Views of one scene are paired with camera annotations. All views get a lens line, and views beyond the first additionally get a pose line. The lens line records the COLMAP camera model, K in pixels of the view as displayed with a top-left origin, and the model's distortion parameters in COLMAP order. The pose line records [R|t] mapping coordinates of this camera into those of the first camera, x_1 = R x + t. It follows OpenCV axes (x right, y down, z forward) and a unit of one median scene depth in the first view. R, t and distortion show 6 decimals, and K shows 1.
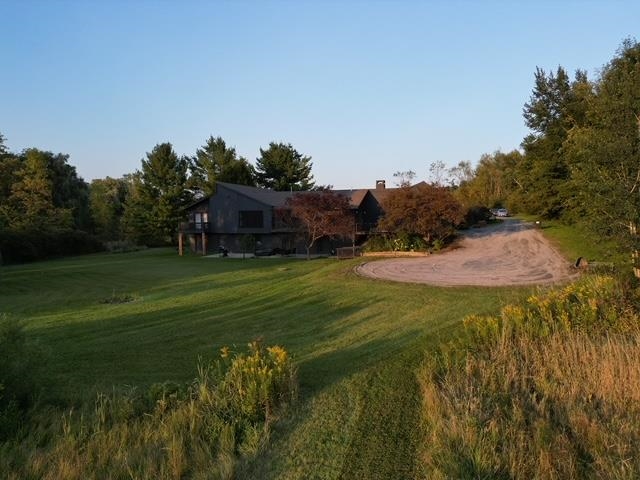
lens RADIAL K [[447.9, 0, 320.0], [0, 447.9, 240.0], [0, 0, 1]] dist [0.072612, -0.073315]
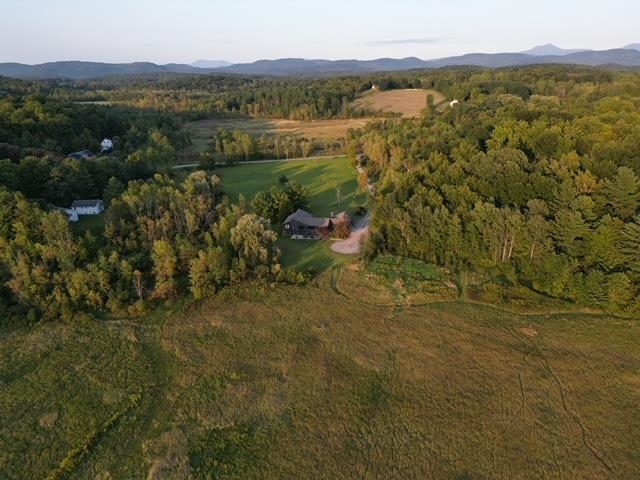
lens RADIAL K [[447.9, 0, 320.0], [0, 447.9, 240.0], [0, 0, 1]] dist [0.072612, -0.073315]
pose [[0.987016, -0.056729, 0.150272, -0.585334], [0.008195, 0.952122, 0.305608, -1.141613], [-0.160415, -0.300409, 0.940224, -2.792686]]
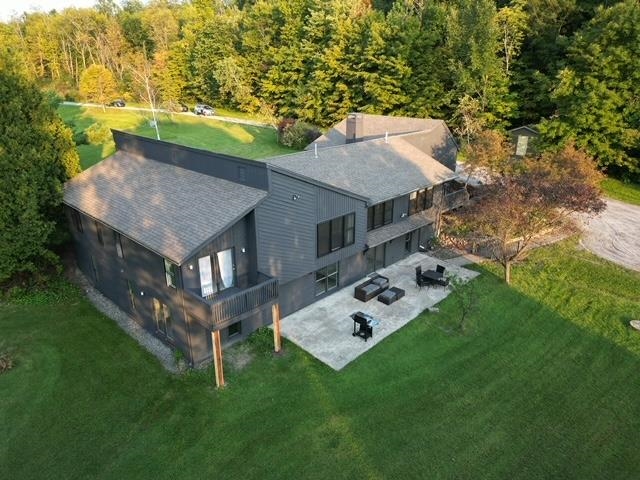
lens RADIAL K [[447.9, 0, 320.0], [0, 447.9, 240.0], [0, 0, 1]] dist [0.072612, -0.073315]
pose [[0.439317, -0.312016, 0.842405, -0.538684], [0.036514, 0.943171, 0.330296, -0.189960], [-0.897590, -0.114345, 0.425744, 0.787631]]
